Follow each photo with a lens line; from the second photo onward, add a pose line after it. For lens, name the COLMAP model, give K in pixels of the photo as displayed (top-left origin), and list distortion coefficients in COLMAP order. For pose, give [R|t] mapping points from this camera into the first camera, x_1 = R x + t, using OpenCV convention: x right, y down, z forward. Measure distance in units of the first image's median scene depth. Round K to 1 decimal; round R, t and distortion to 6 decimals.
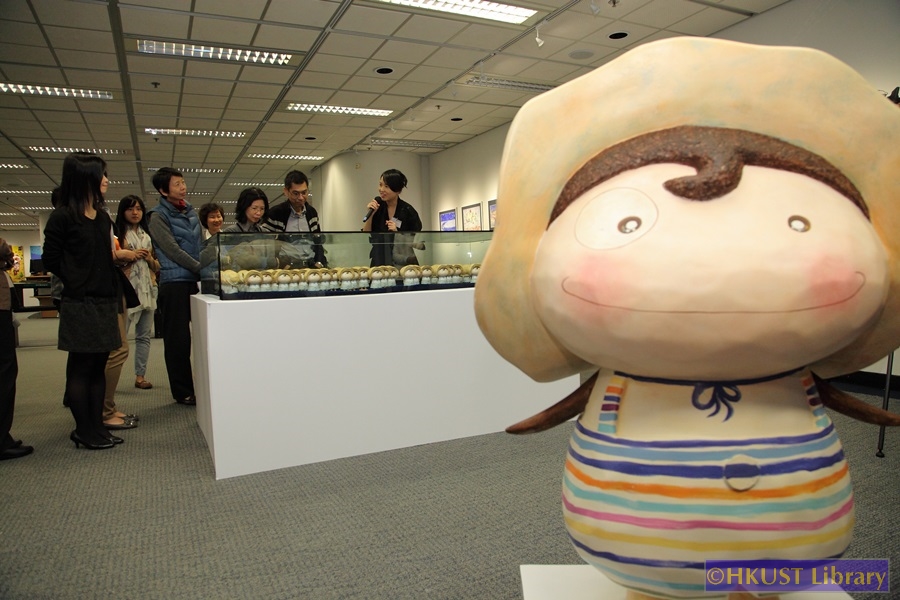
lens RADIAL K [[617.2, 0, 450.0], [0, 617.2, 300.0], [0, 0, 1]] dist [-0.132075, 0.073208]
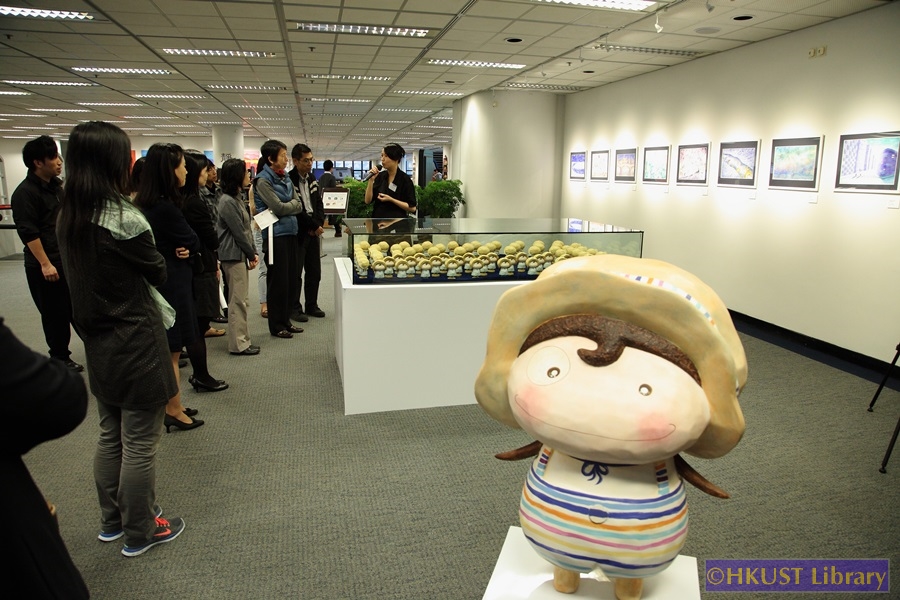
lens RADIAL K [[617.2, 0, 450.0], [0, 617.2, 300.0], [0, 0, 1]] dist [-0.132075, 0.073208]
pose [[0.971225, 0.094893, -0.218442, 0.331080], [-0.059513, 0.984796, 0.163201, -0.537875], [0.230607, -0.145505, 0.962106, -0.673363]]
